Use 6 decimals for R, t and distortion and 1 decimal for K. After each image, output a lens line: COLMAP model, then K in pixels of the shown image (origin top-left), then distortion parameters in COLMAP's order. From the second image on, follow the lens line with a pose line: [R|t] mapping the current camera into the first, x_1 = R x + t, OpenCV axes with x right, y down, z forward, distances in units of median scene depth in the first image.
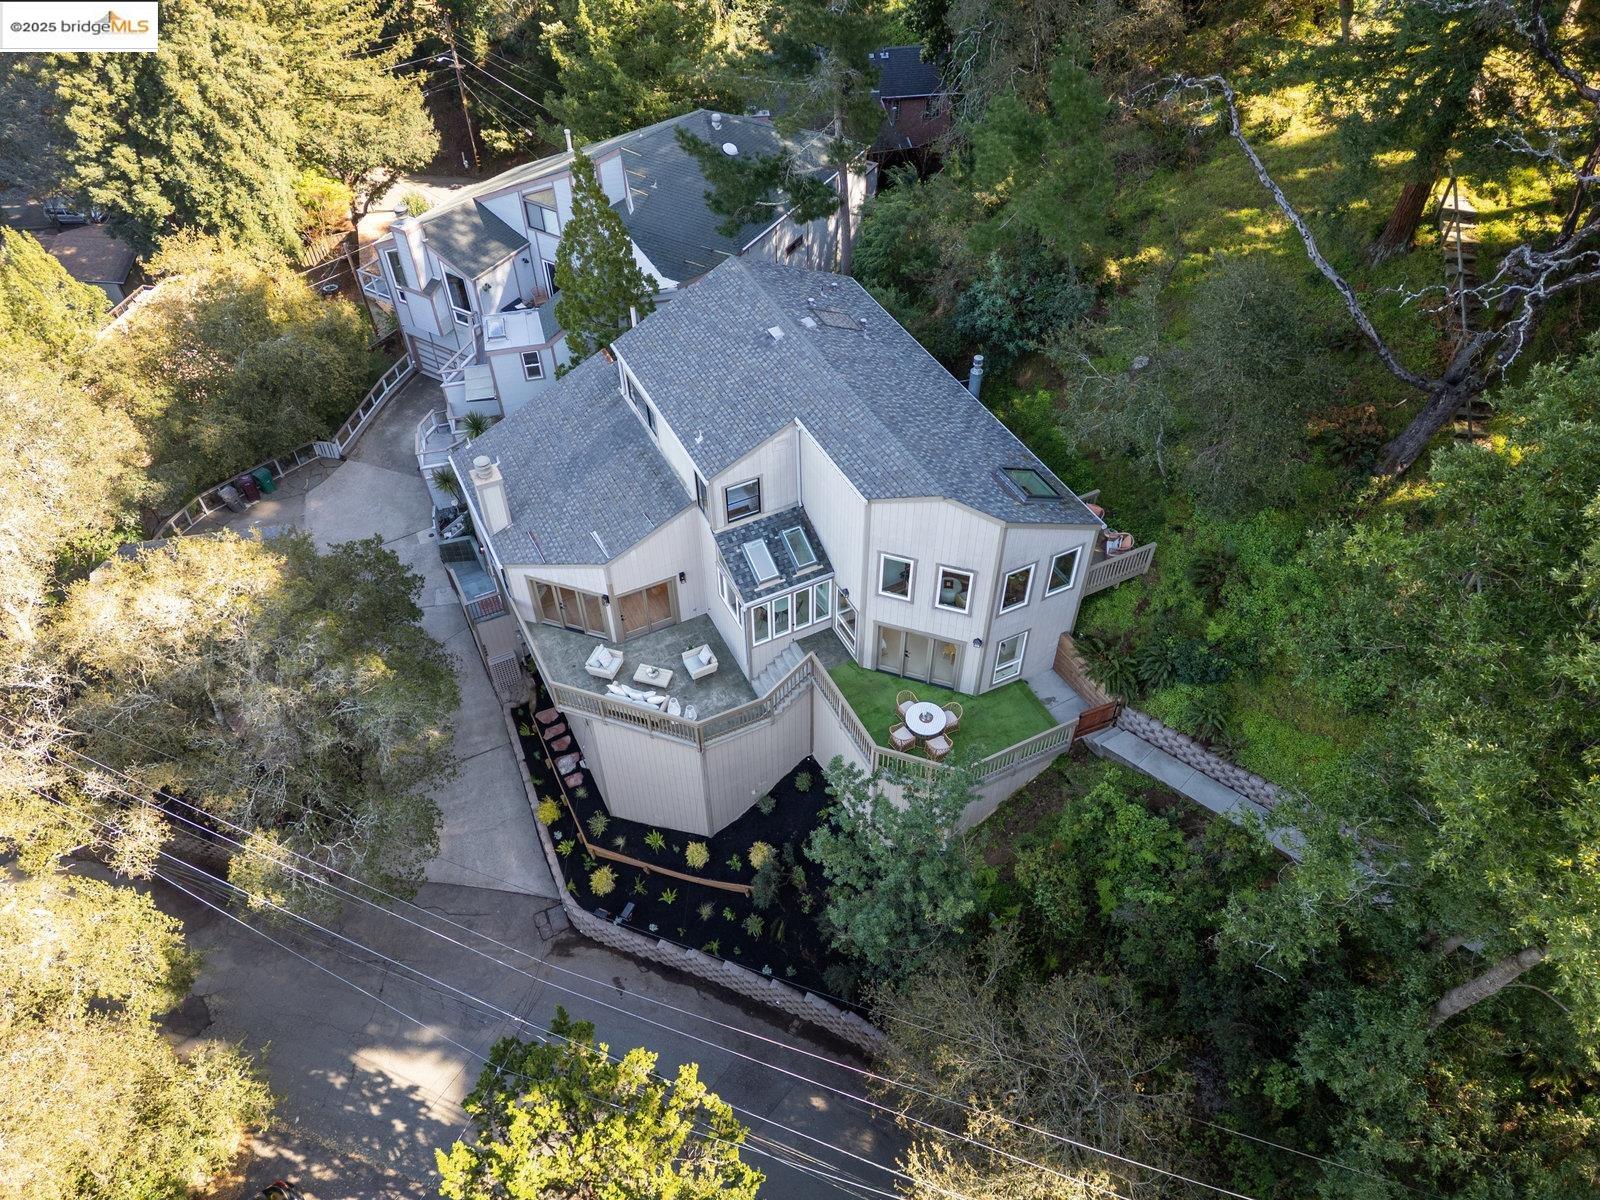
lens RADIAL K [[1105.0, 0, 800.0], [0, 1105.0, 600.0], [0, 0, 1]] dist [0.086352, -0.085796]
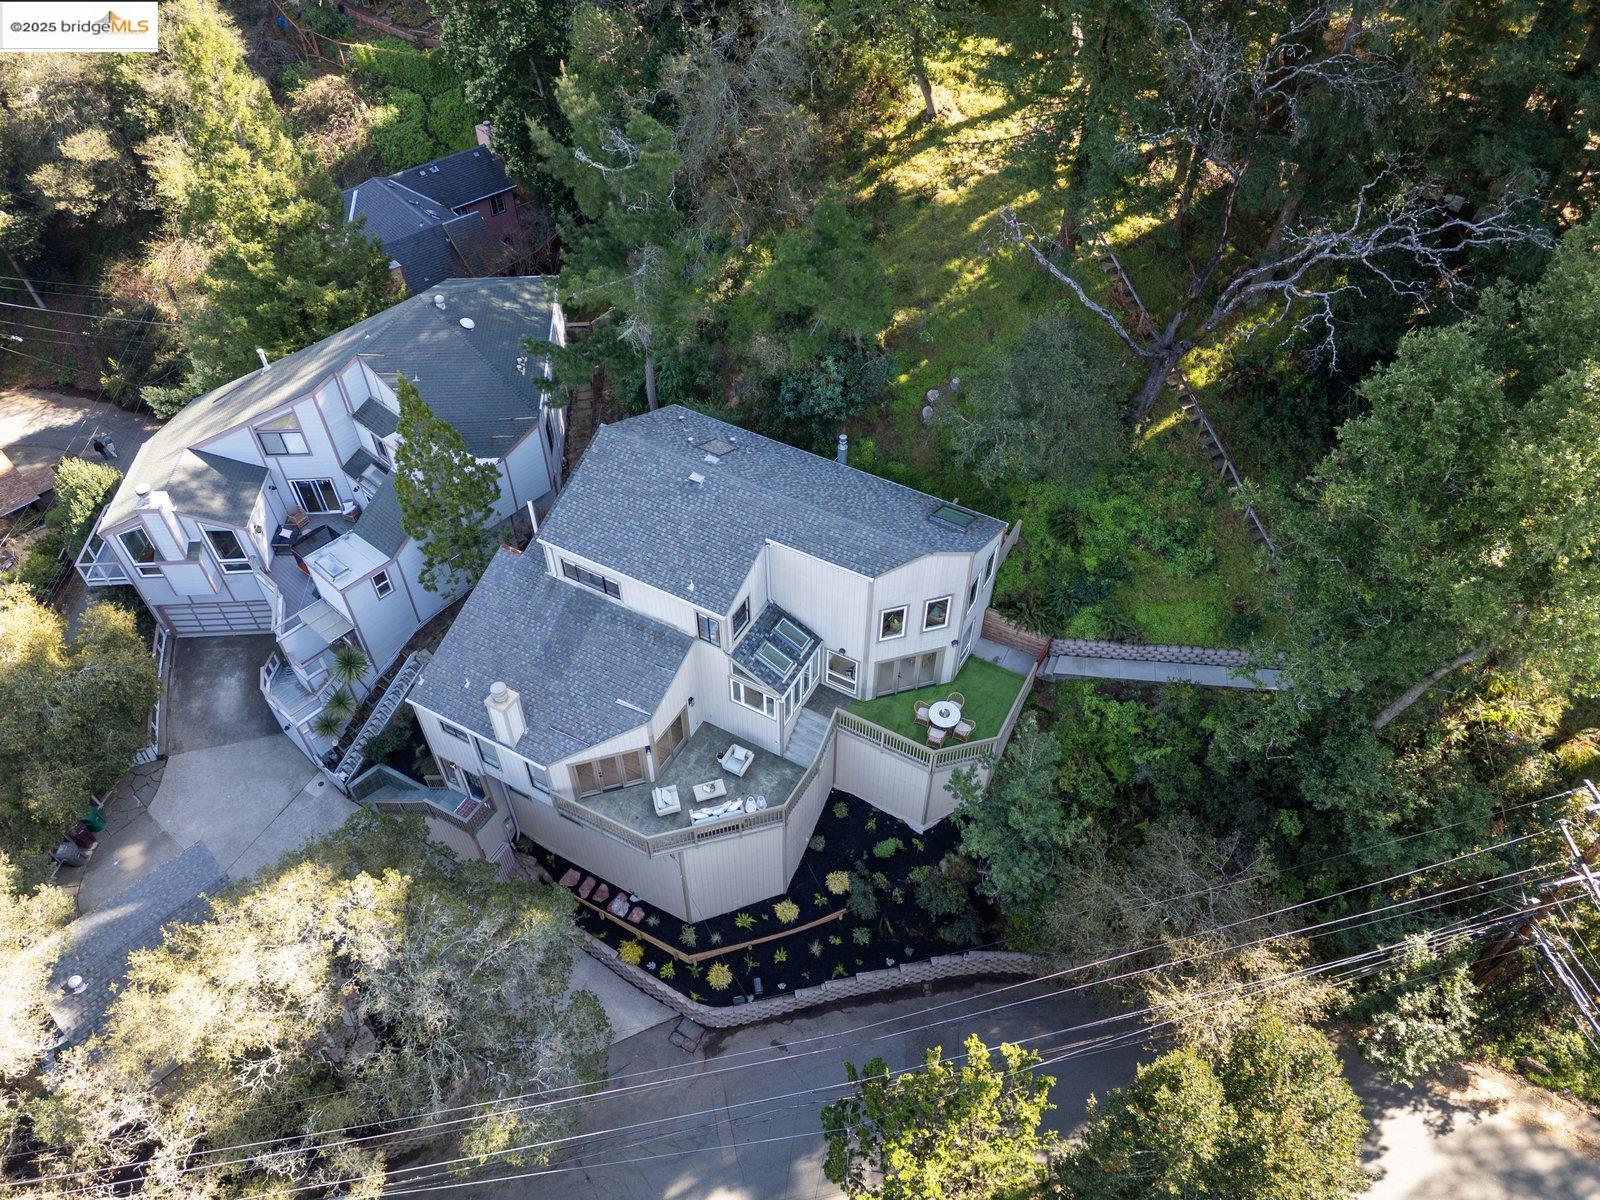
lens RADIAL K [[1105.0, 0, 800.0], [0, 1105.0, 600.0], [0, 0, 1]] dist [0.086352, -0.085796]
pose [[0.824228, -0.410381, 0.390172, -0.423037], [0.403548, 0.909067, 0.103667, -0.192022], [-0.397236, 0.072008, 0.914887, -0.100616]]
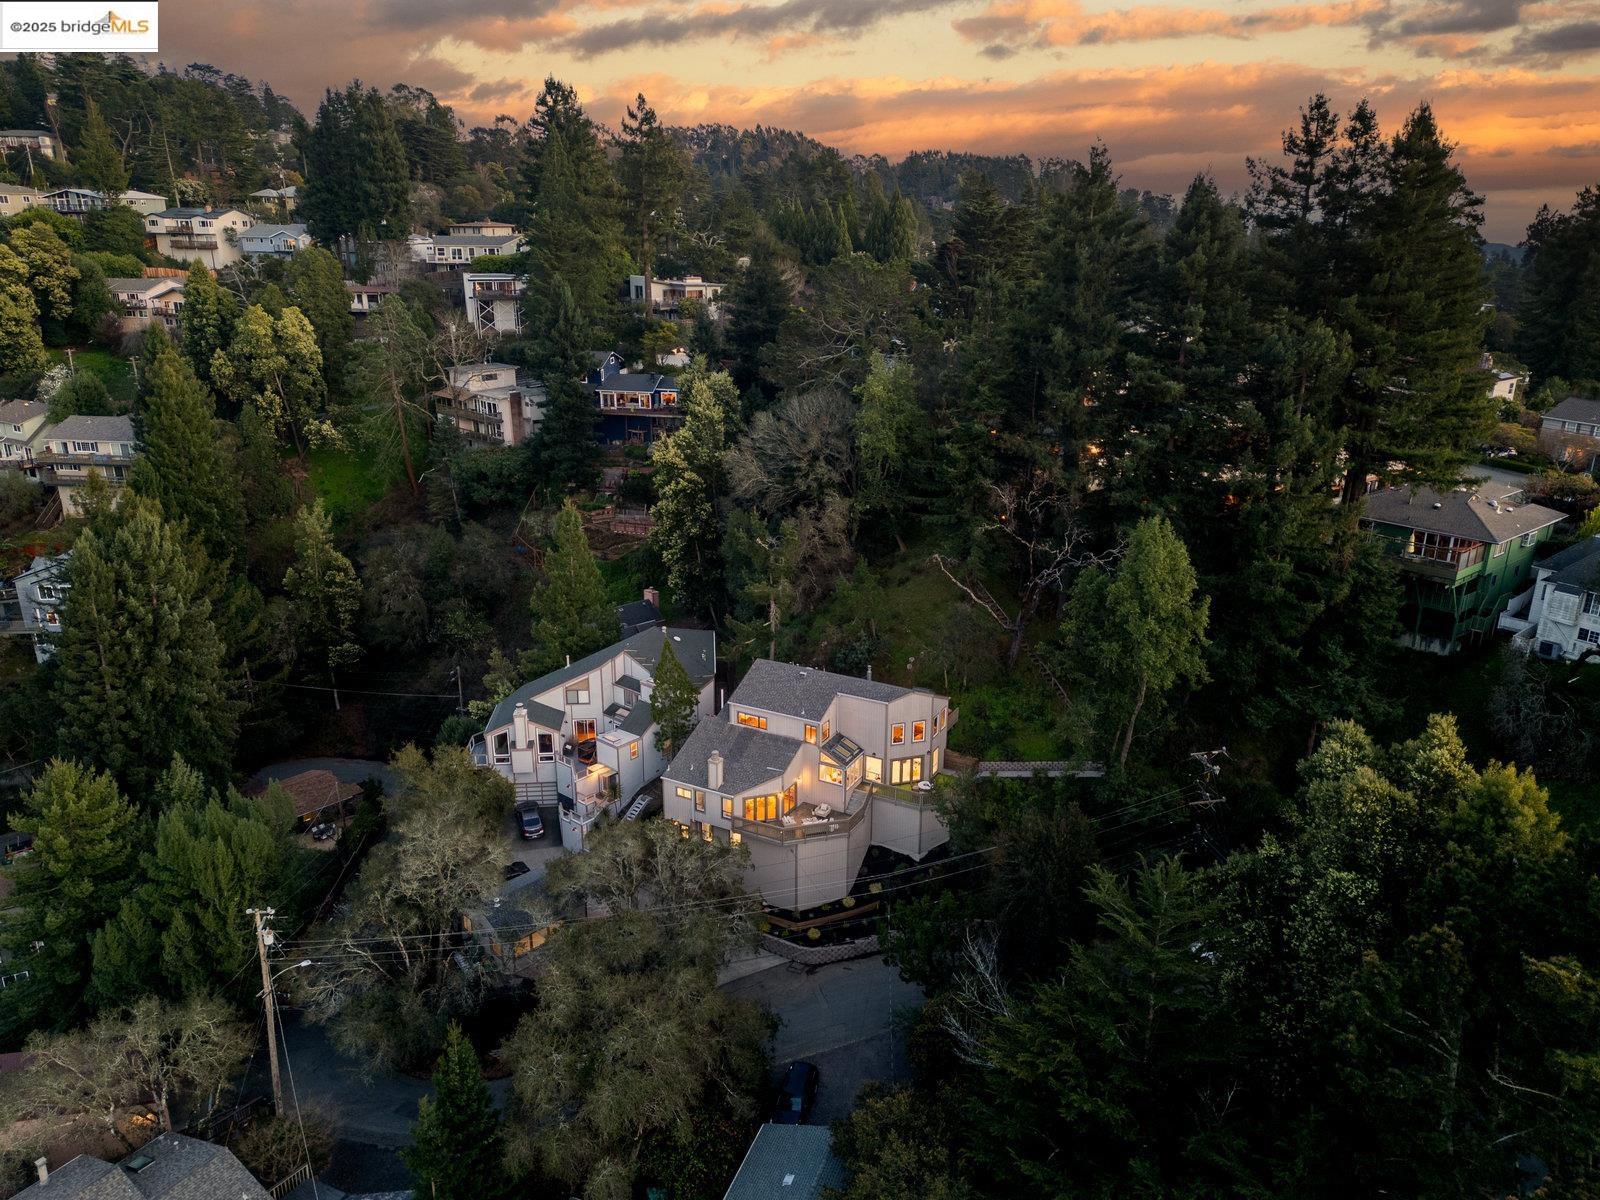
lens RADIAL K [[1127.7, 0, 803.5], [0, 1127.7, 619.2], [0, 0, 1]] dist [0.080070, -0.078173]
pose [[0.815457, -0.181241, 0.549711, -1.348516], [0.410424, 0.850730, -0.328346, 0.473988], [-0.408146, 0.493367, 0.768119, -0.986377]]
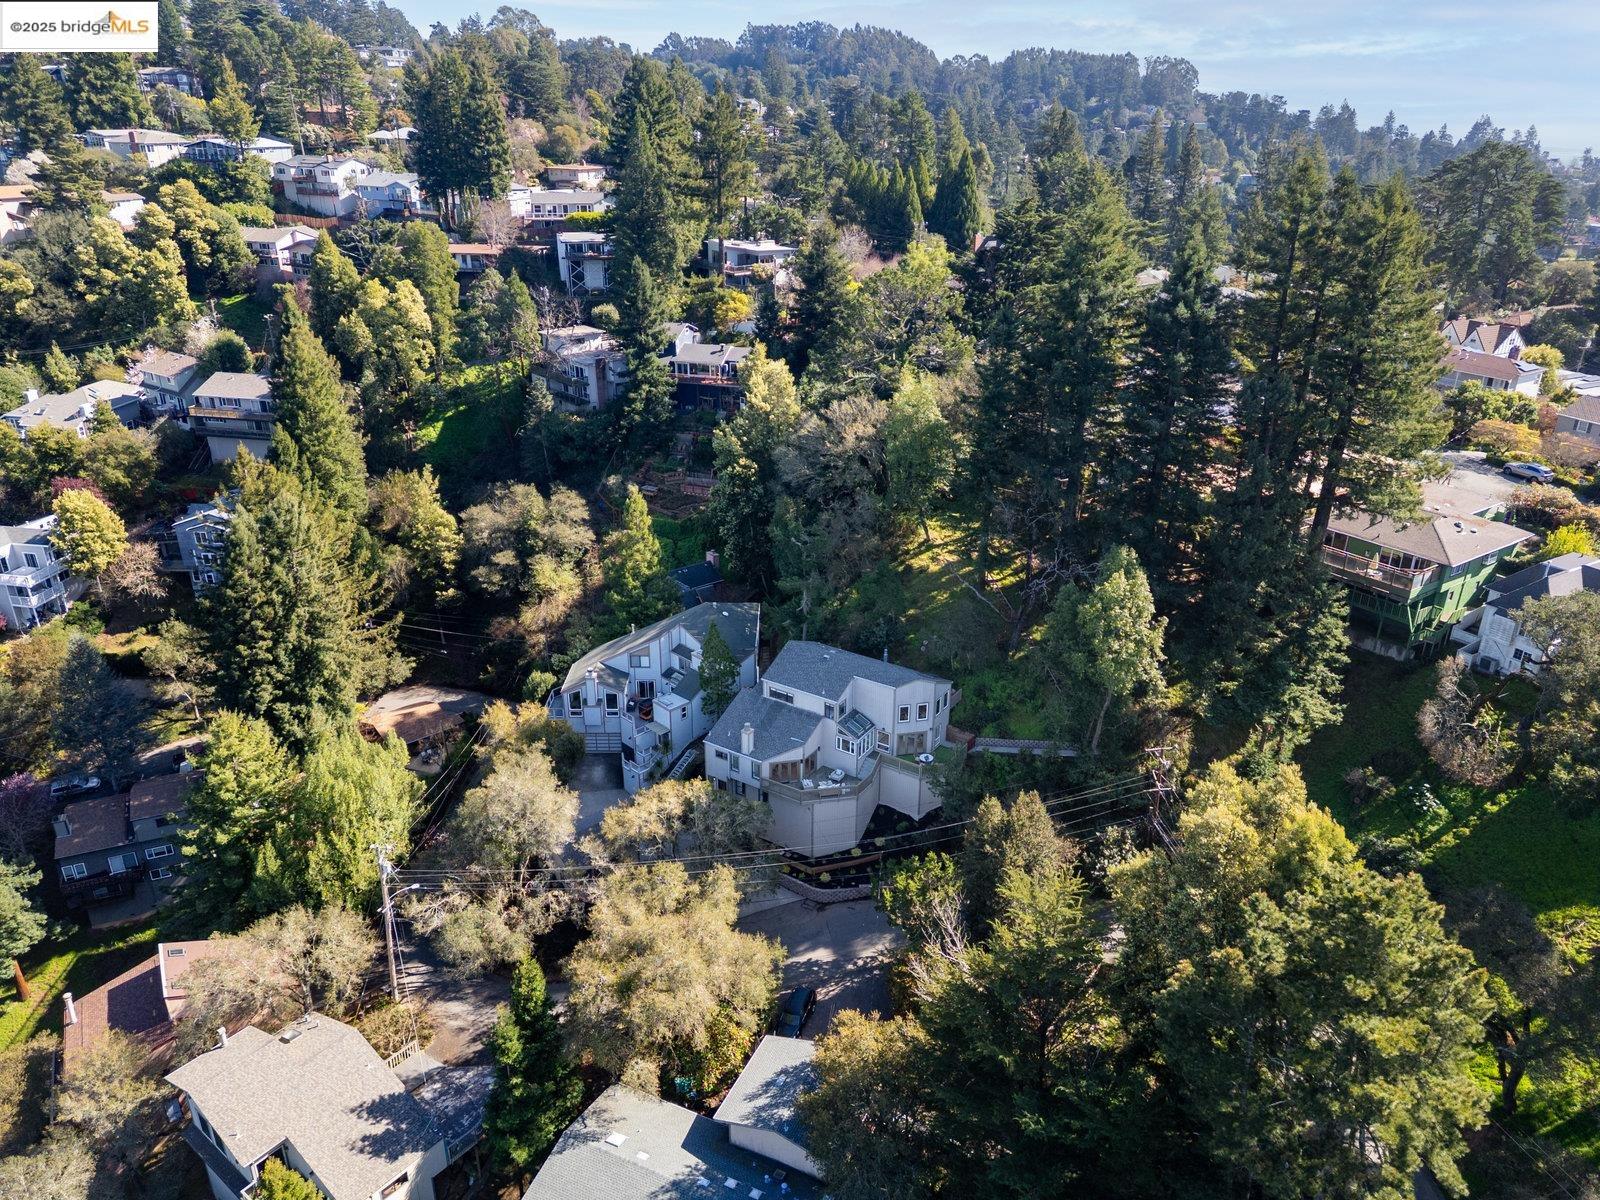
lens RADIAL K [[1105.0, 0, 800.0], [0, 1105.0, 600.0], [0, 0, 1]] dist [0.086352, -0.085796]
pose [[0.862013, -0.192450, 0.468931, -1.372510], [0.358054, 0.886016, -0.294571, 0.446210], [-0.358790, 0.421827, 0.832665, -1.422869]]
